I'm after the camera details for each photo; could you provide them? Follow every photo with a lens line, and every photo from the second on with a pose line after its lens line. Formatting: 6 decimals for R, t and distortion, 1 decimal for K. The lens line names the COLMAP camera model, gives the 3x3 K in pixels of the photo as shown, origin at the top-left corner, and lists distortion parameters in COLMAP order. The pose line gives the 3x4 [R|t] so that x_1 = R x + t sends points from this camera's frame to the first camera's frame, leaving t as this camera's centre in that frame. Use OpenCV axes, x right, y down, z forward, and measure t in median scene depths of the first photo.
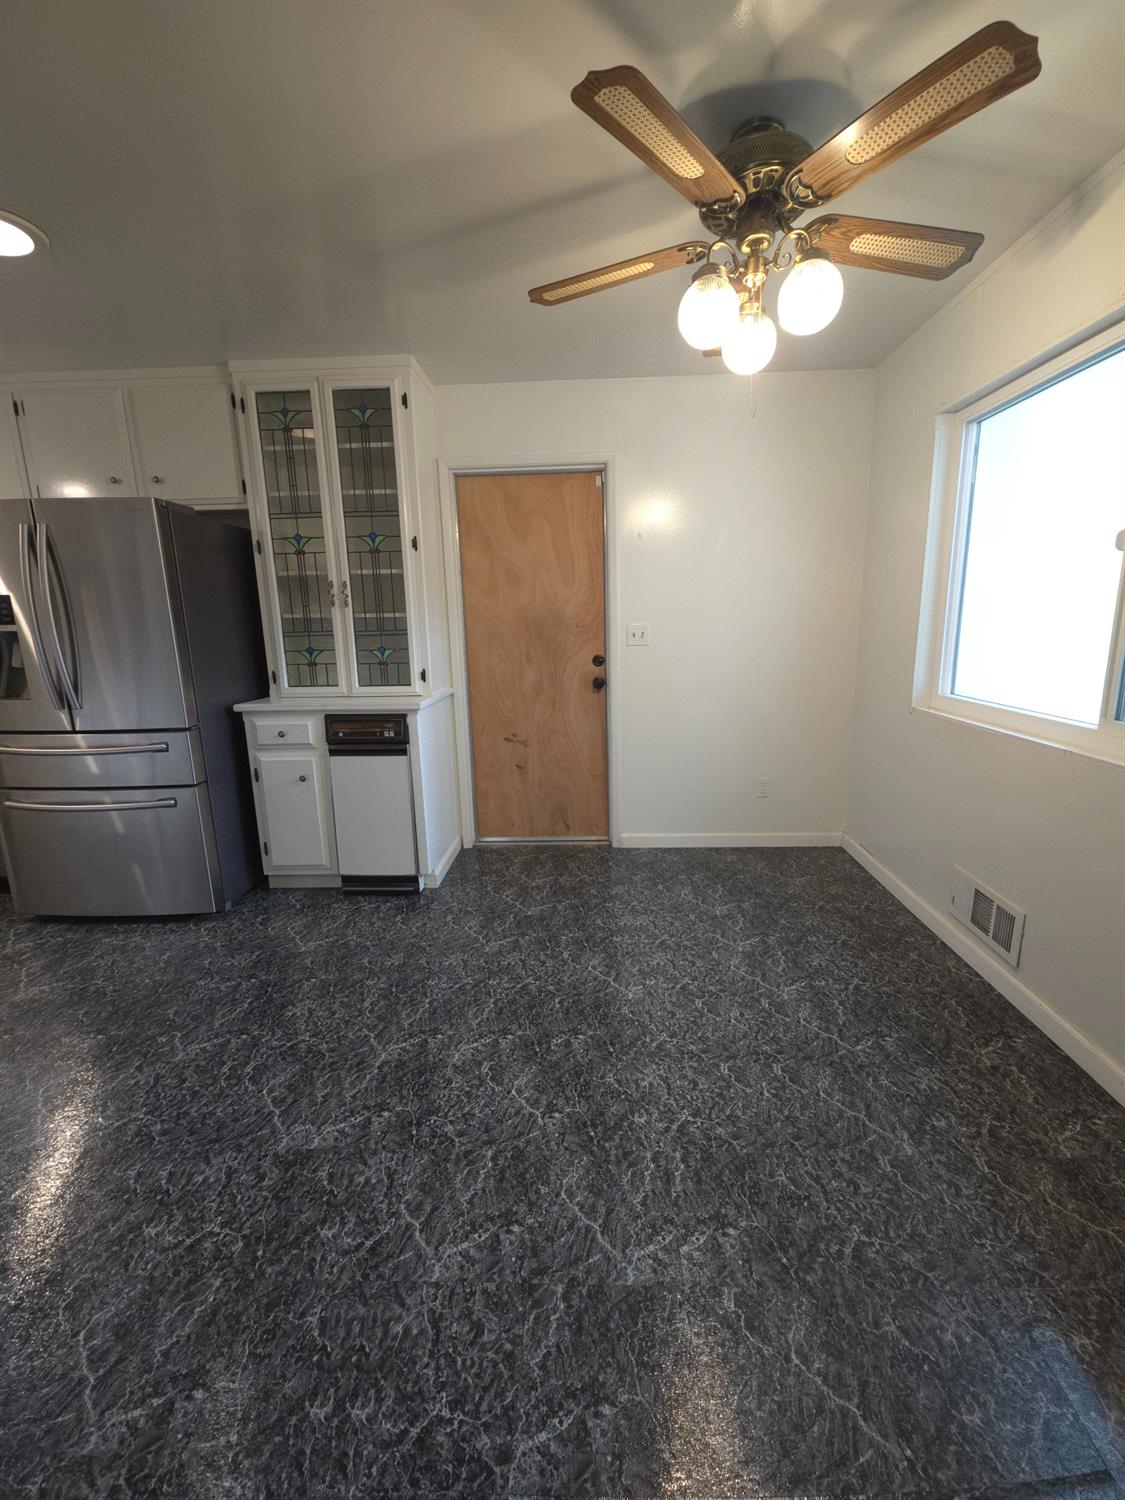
lens RADIAL K [[605.9, 0, 568.4], [0, 605.9, 750.5], [0, 0, 1]] dist [0.002892, -0.000221]
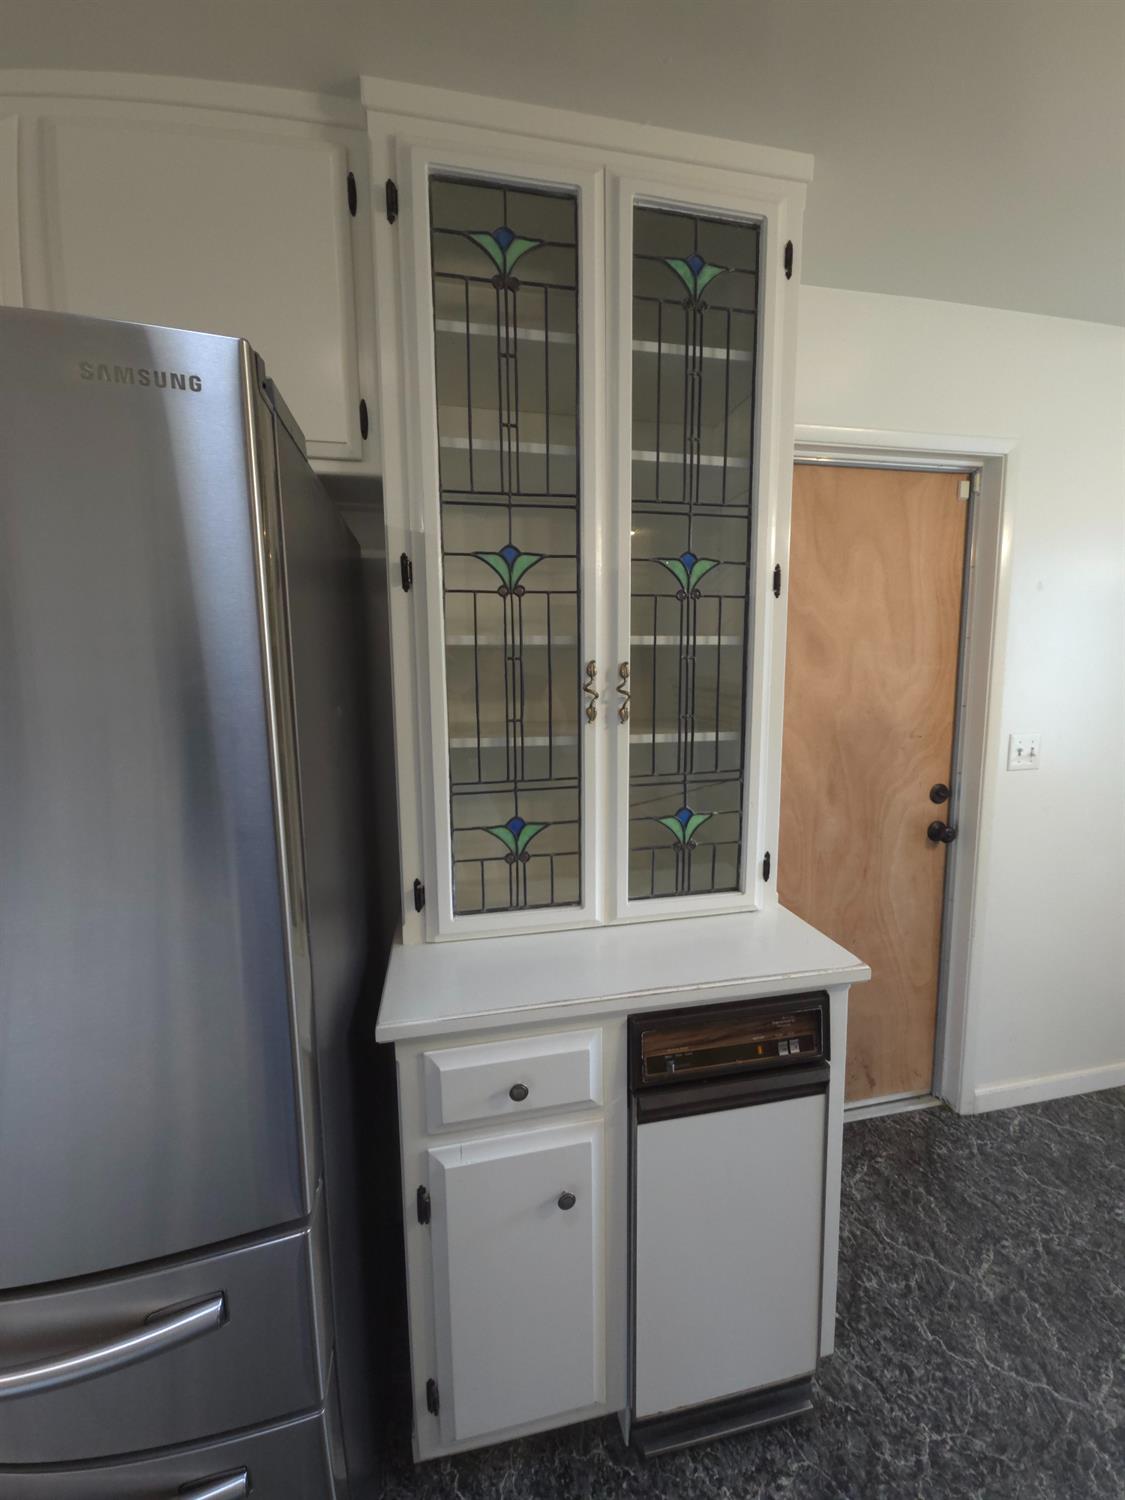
lens RADIAL K [[605.9, 0, 562.4], [0, 605.9, 744.9], [0, 0, 1]] dist [0.002892, -0.000221]
pose [[0.968681, -0.022857, 0.247256, -0.509208], [0.043536, 0.995964, -0.078490, -0.190588], [-0.244464, 0.086797, 0.965766, 0.608801]]
